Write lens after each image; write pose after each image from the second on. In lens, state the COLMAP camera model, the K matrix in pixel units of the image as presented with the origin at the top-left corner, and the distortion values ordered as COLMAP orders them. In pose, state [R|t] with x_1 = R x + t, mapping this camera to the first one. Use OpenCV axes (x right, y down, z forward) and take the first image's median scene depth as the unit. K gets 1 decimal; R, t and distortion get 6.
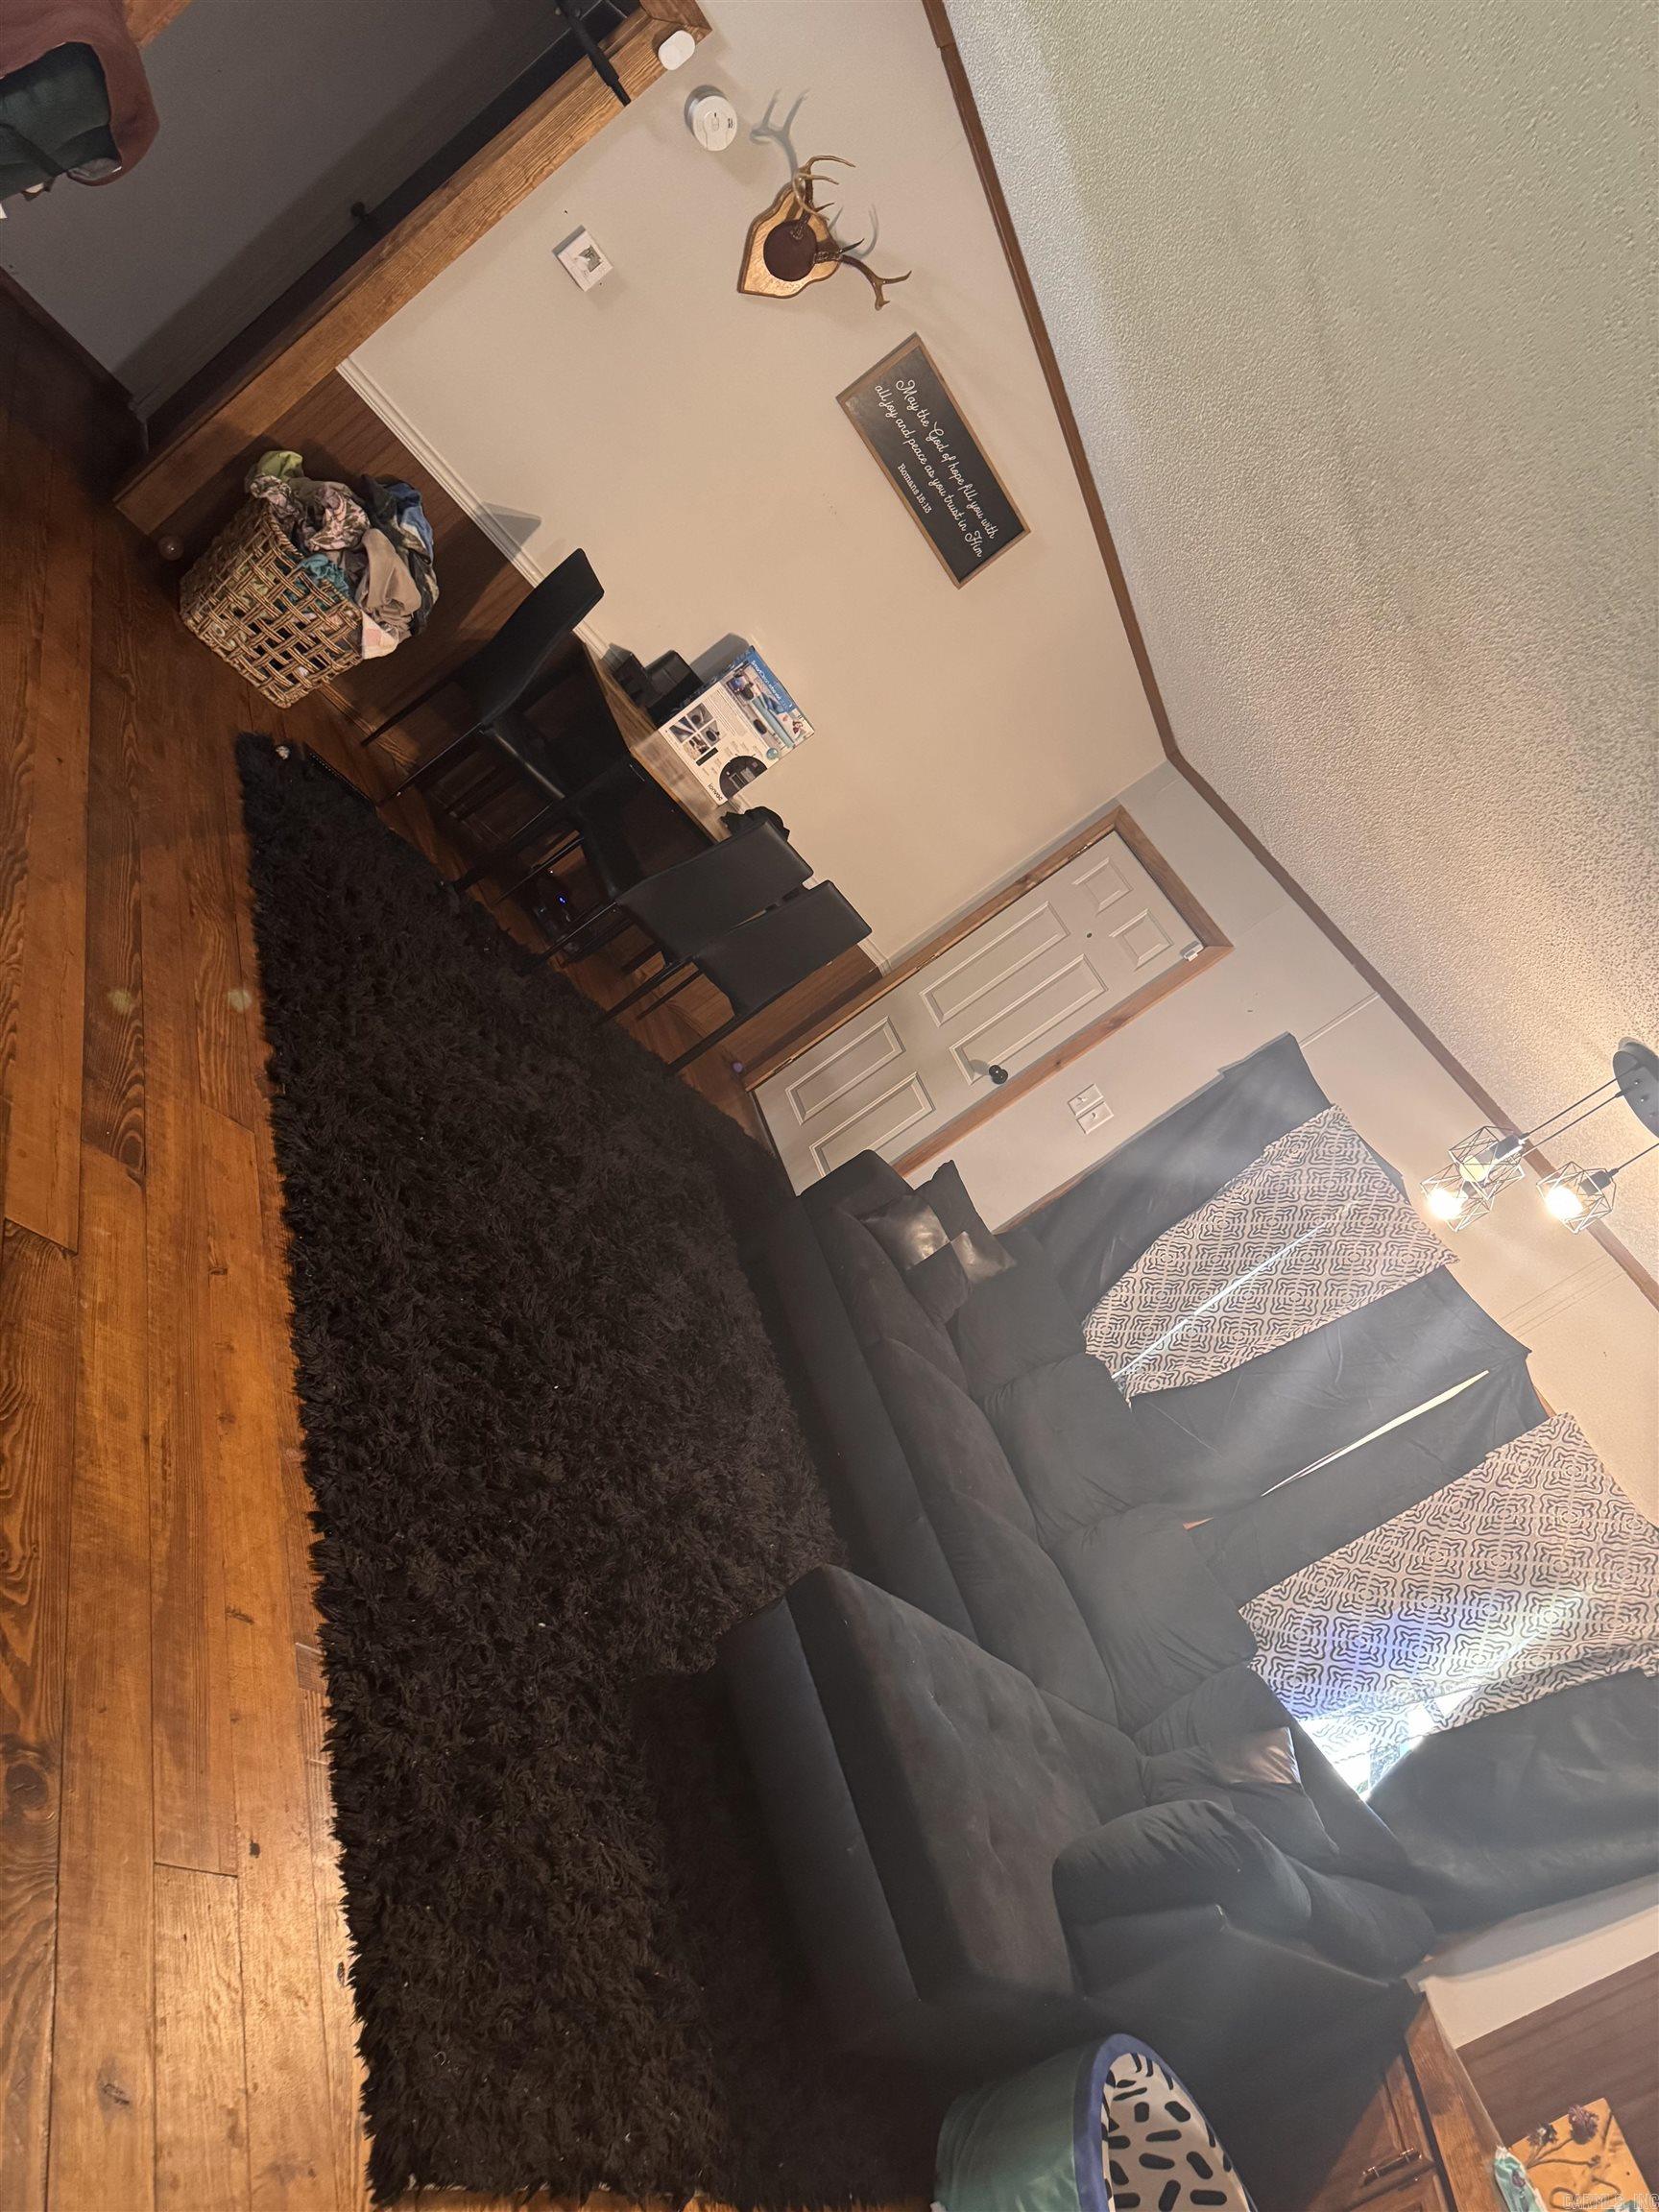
lens RADIAL K [[1565.6, 0, 829.5], [0, 1565.6, 1106.0], [0, 0, 1]] dist [0.004539, -0.006837]
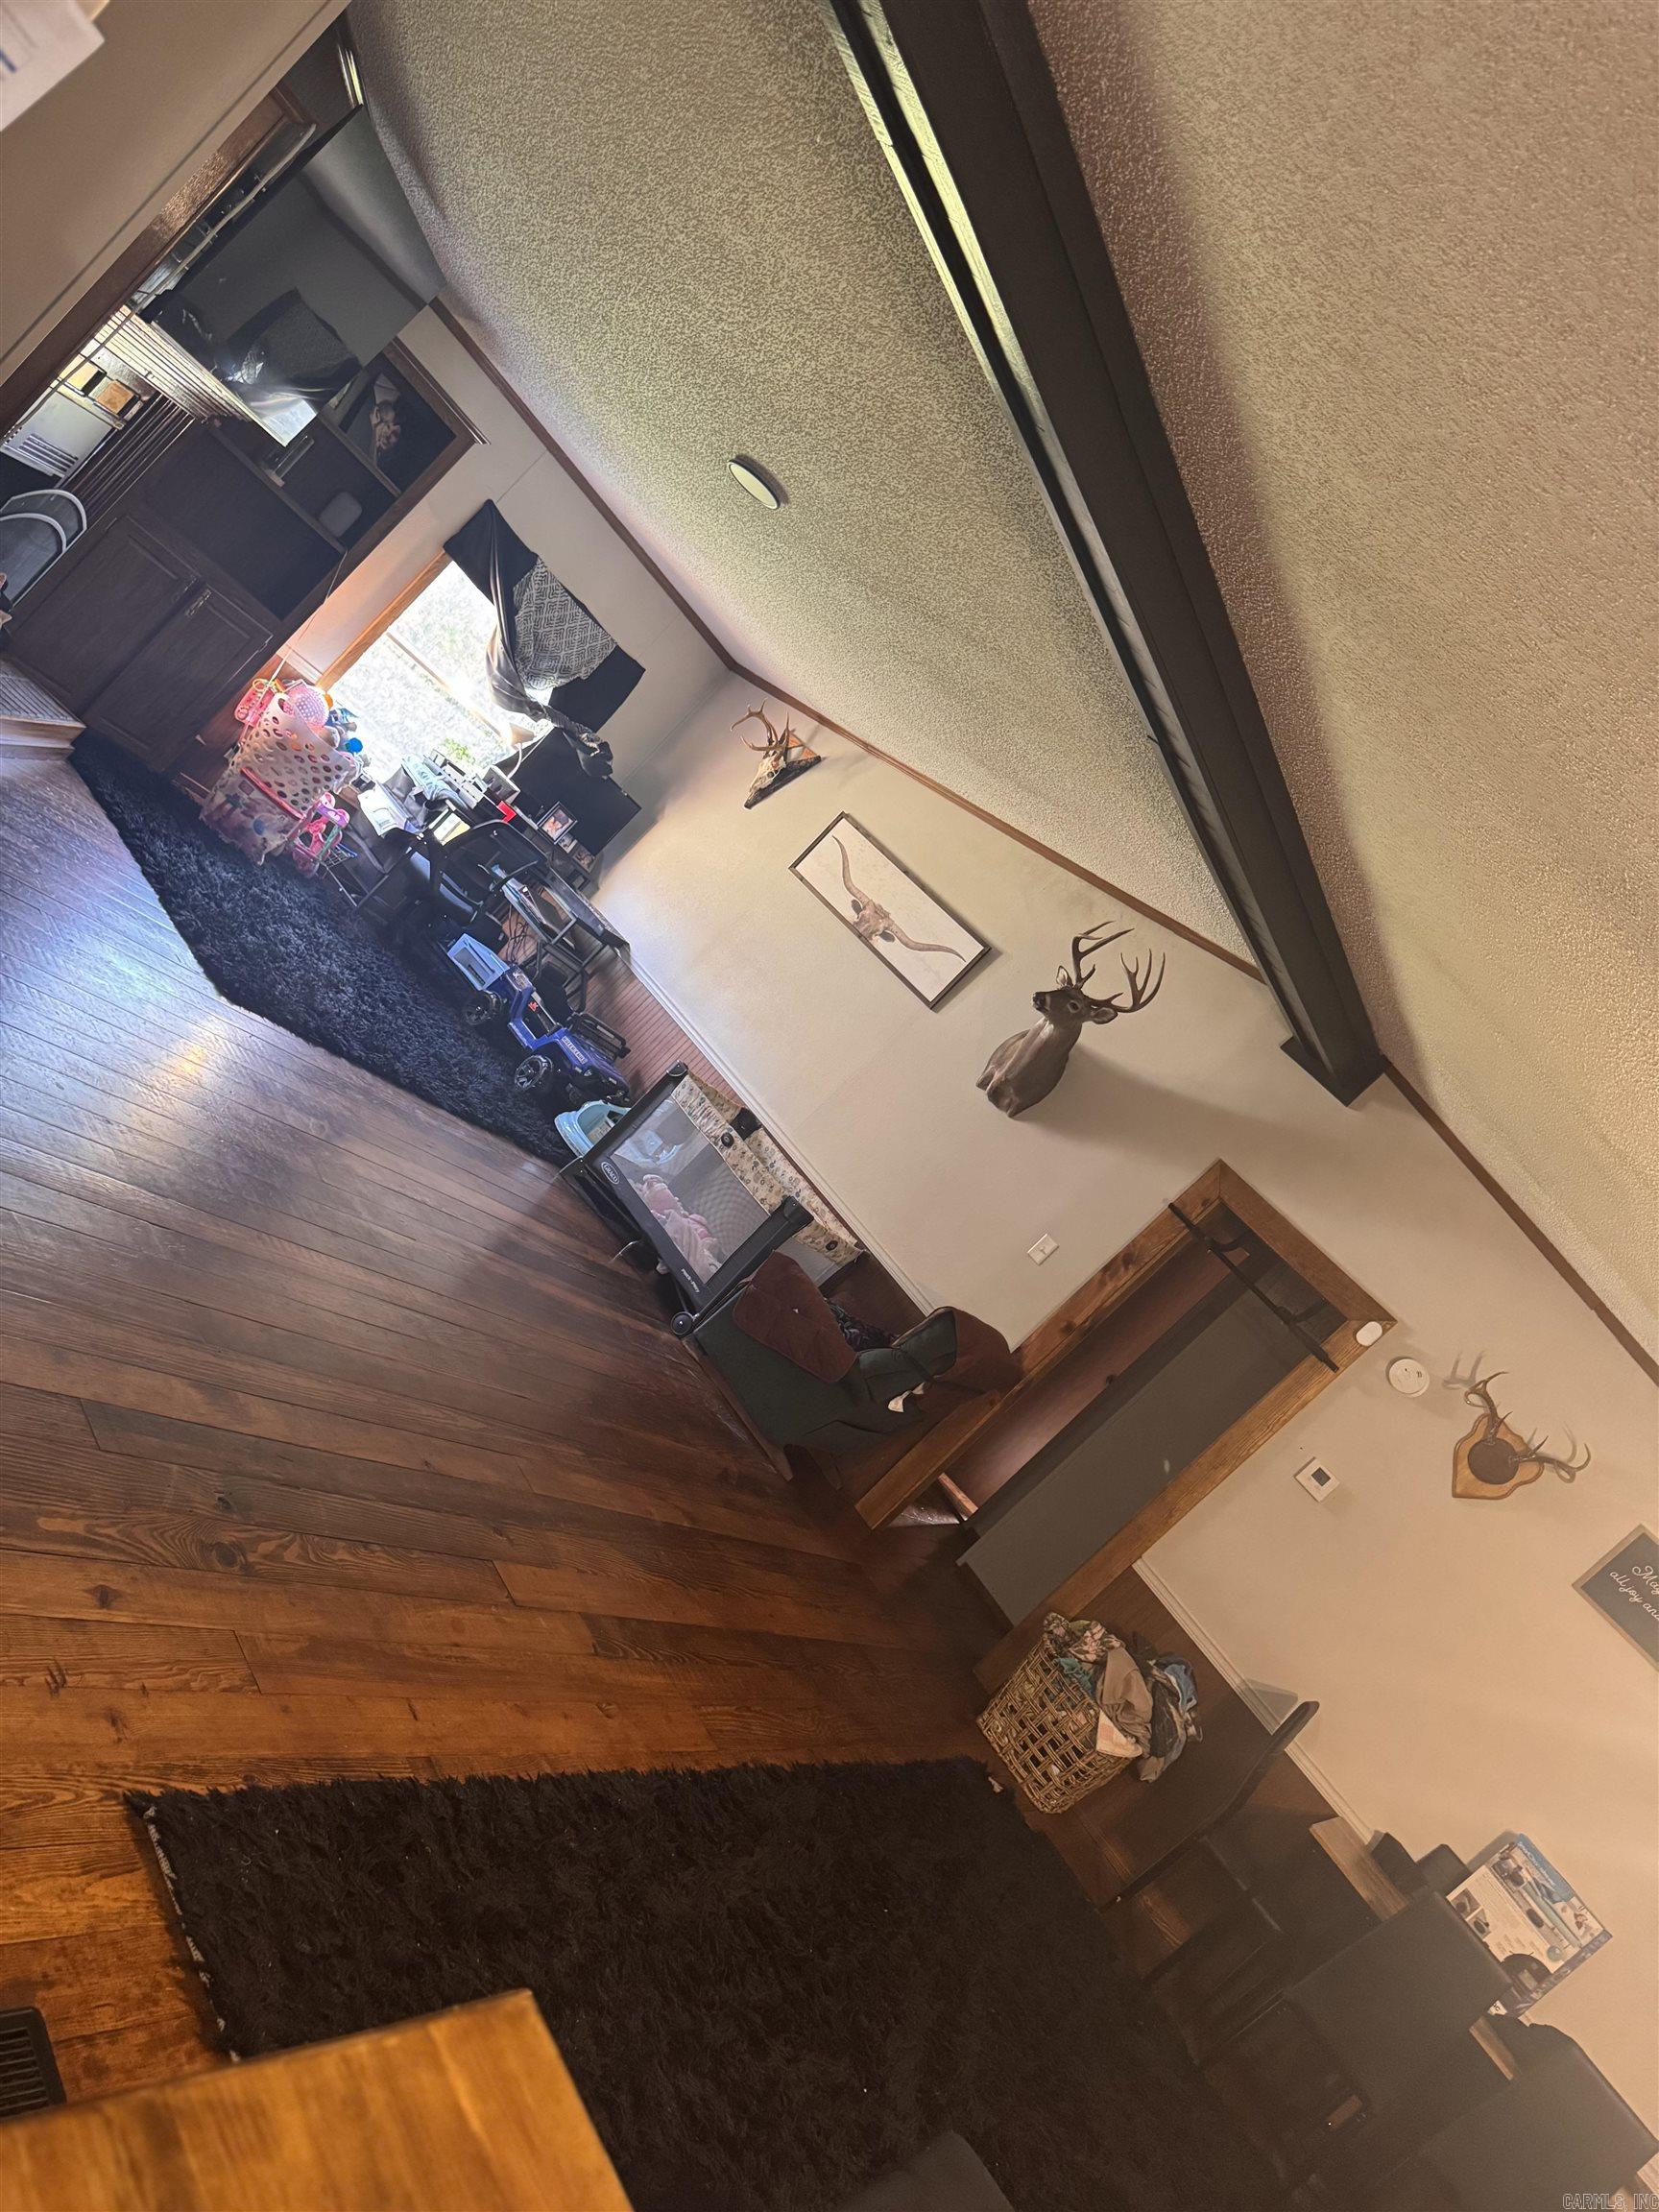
lens RADIAL K [[1565.6, 0, 829.5], [0, 1565.6, 1106.0], [0, 0, 1]] dist [0.004539, -0.006837]
pose [[0.723274, -0.342431, -0.599679, 0.425482], [-0.431923, 0.453240, -0.779754, 0.495745], [0.538810, 0.822991, 0.179913, 0.285198]]
